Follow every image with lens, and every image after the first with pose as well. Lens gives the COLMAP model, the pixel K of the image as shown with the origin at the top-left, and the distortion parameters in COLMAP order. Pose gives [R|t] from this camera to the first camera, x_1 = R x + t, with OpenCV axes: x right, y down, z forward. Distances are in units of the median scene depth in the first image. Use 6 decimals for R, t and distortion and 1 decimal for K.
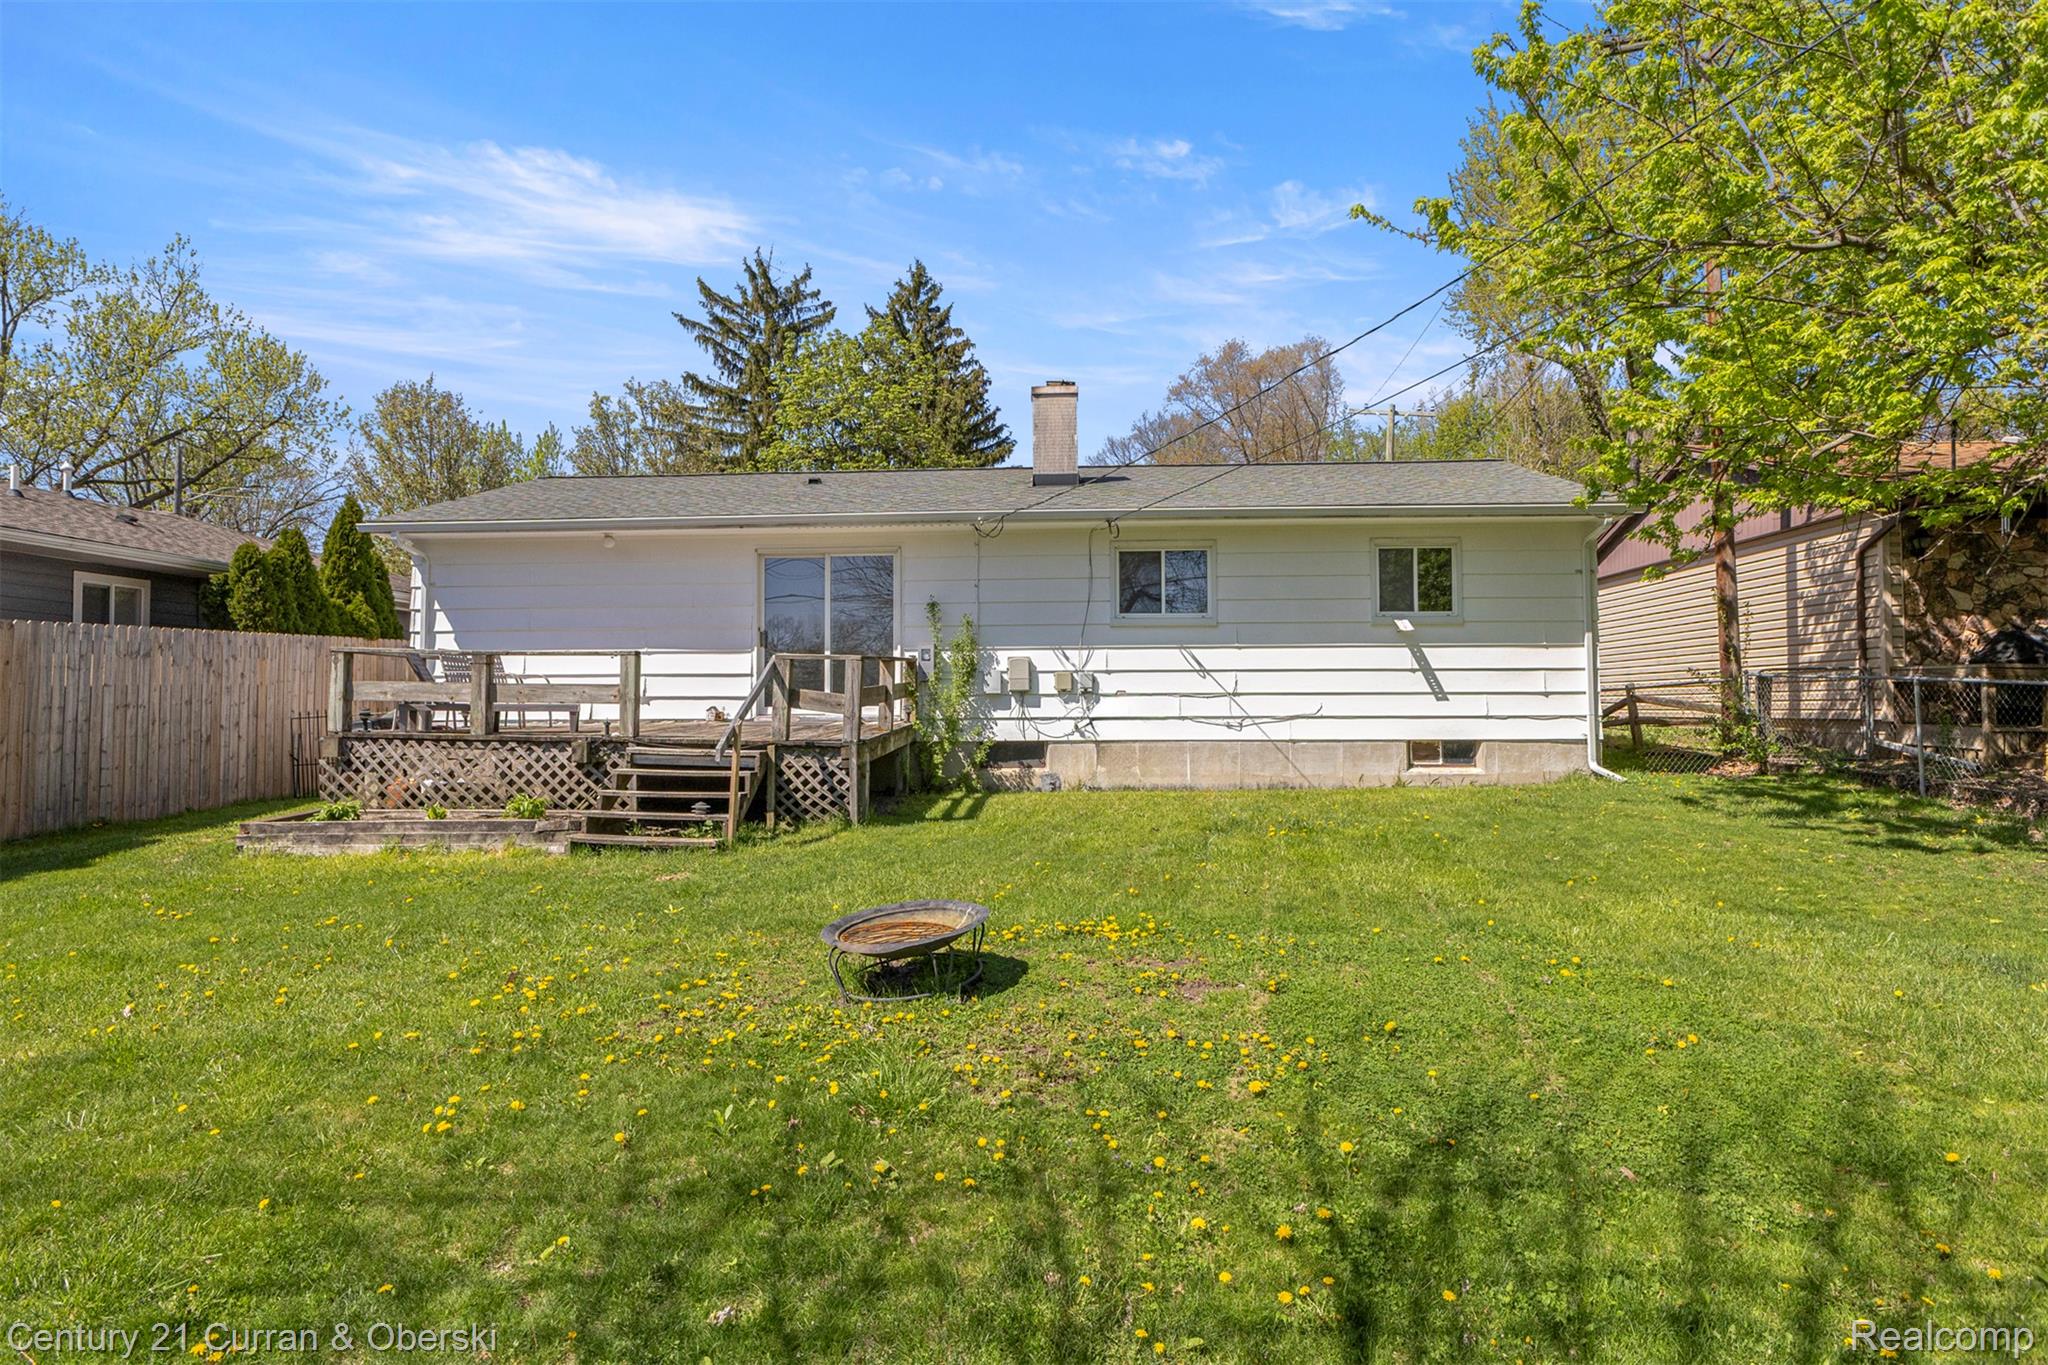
lens RADIAL K [[1132.6, 0, 1023.8], [0, 1132.6, 681.4], [0, 0, 1]] dist [-0.004945, 0.000468]
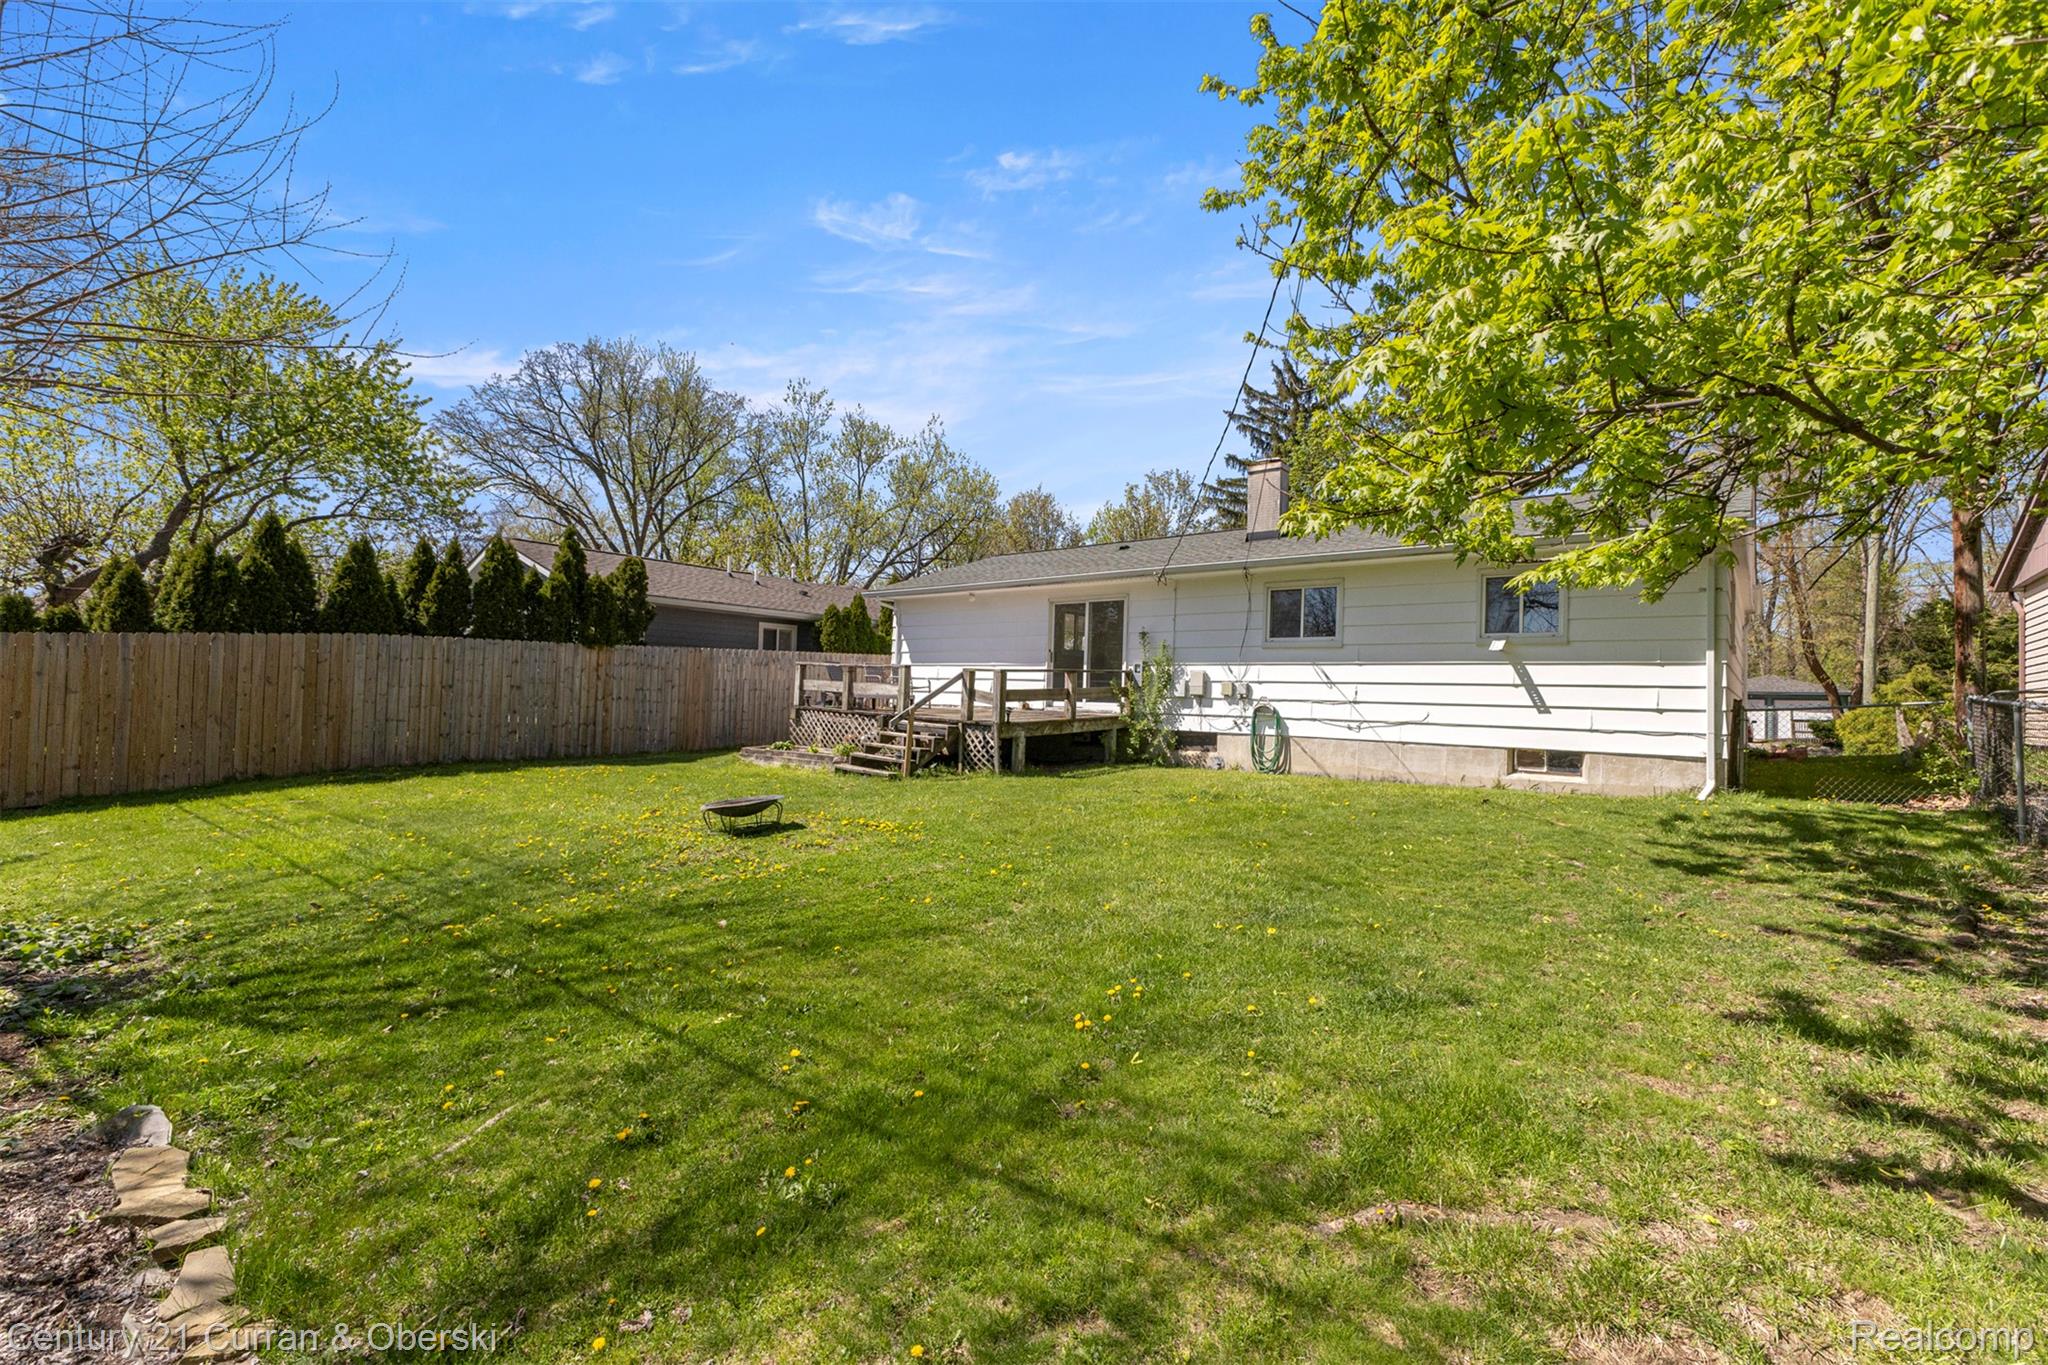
lens RADIAL K [[901.7, 0, 1021.7], [0, 901.7, 678.1], [0, 0, 1]] dist [0.001531, -0.000012]
pose [[0.805367, 0.014919, -0.592589, 0.472841], [-0.019490, 0.999809, -0.001316, -0.006555], [0.592456, 0.012610, 0.805504, -0.009743]]
